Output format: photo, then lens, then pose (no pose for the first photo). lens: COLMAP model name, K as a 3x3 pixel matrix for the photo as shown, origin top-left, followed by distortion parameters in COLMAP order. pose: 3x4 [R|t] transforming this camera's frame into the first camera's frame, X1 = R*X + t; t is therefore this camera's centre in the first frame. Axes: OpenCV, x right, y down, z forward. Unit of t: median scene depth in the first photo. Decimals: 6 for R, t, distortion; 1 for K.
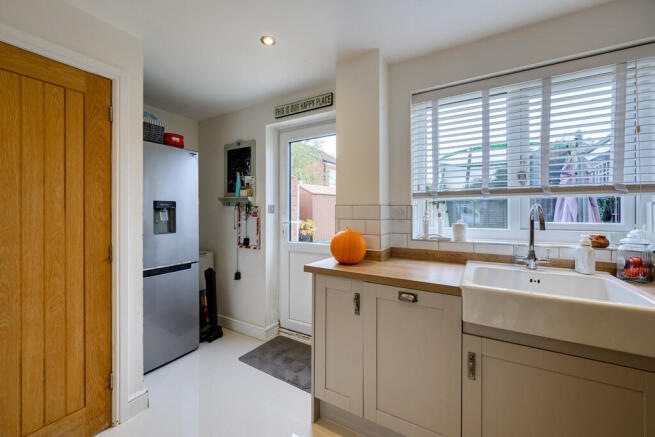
lens RADIAL K [[262.3, 0, 318.3], [0, 262.3, 209.9], [0, 0, 1]] dist [0.006491, -0.000692]
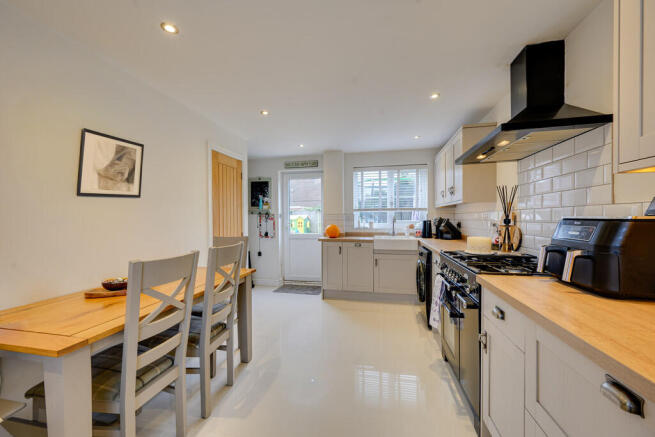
lens RADIAL K [[262.3, 0, 327.2], [0, 262.3, 217.9], [0, 0, 1]] dist [0.006491, -0.000692]
pose [[0.933553, -0.003772, 0.358419, -0.623960], [0.002068, 0.999985, 0.005136, 0.001820], [-0.358433, -0.004054, 0.933547, -0.987260]]
